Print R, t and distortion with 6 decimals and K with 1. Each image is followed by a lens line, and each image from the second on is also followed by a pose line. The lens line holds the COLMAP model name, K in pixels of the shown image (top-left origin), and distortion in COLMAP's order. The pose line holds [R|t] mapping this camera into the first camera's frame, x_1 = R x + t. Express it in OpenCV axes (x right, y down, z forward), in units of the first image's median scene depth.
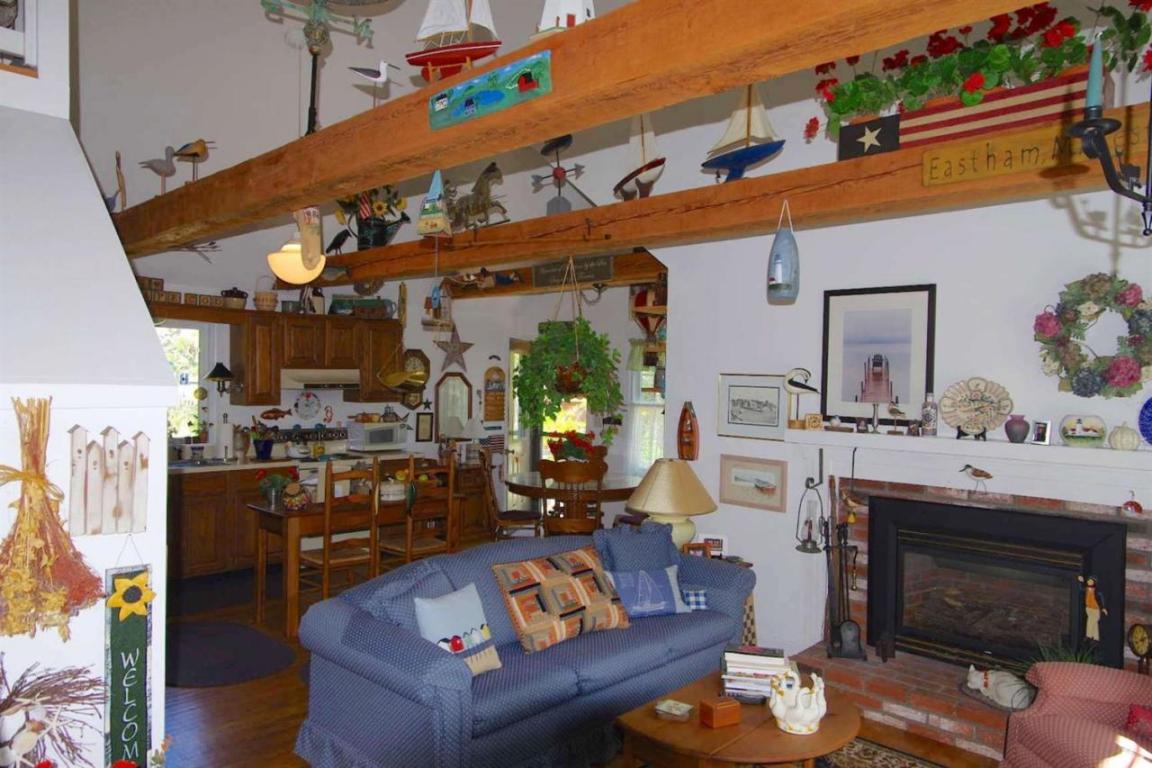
lens RADIAL K [[787.4, 0, 576.0], [0, 787.4, 384.0], [0, 0, 1]] dist [-0.003354, -0.001153]
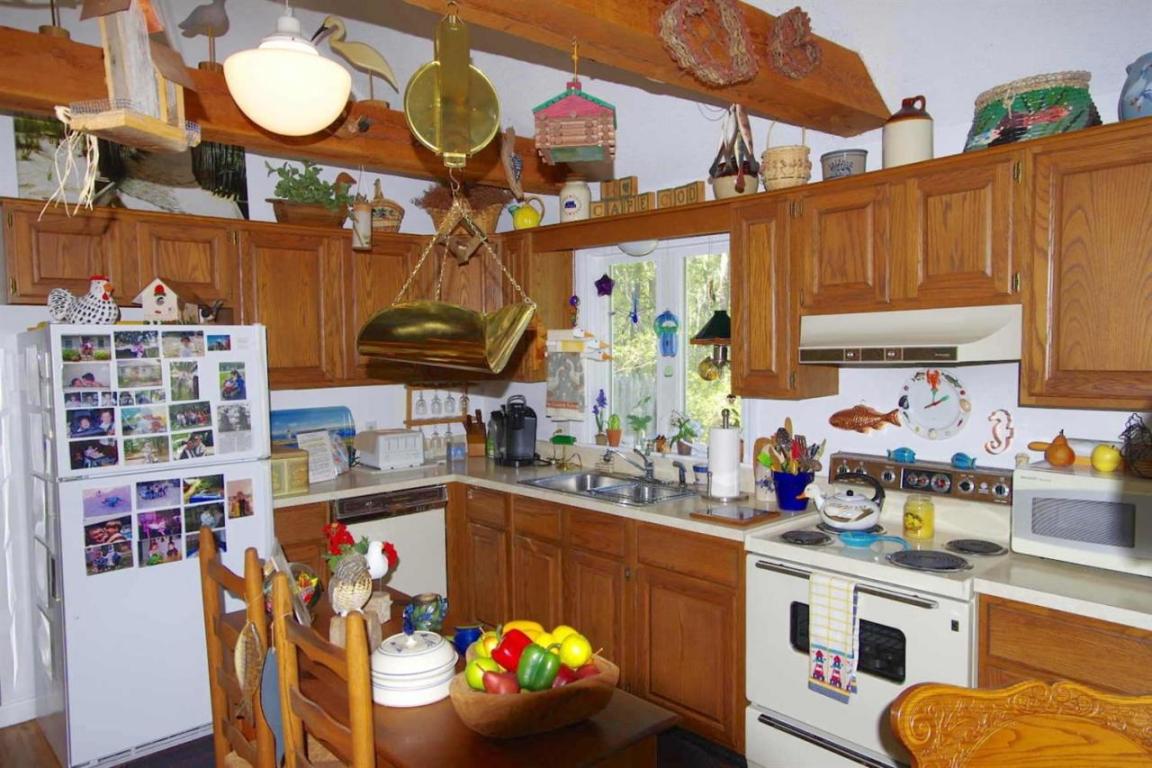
lens RADIAL K [[787.4, 0, 576.0], [0, 787.4, 384.0], [0, 0, 1]] dist [-0.003354, -0.001153]
pose [[-0.077829, 0.035691, -0.996328, 0.063443], [0.008009, 0.999349, 0.035173, 0.002149], [0.996935, -0.005242, -0.078064, 0.869562]]
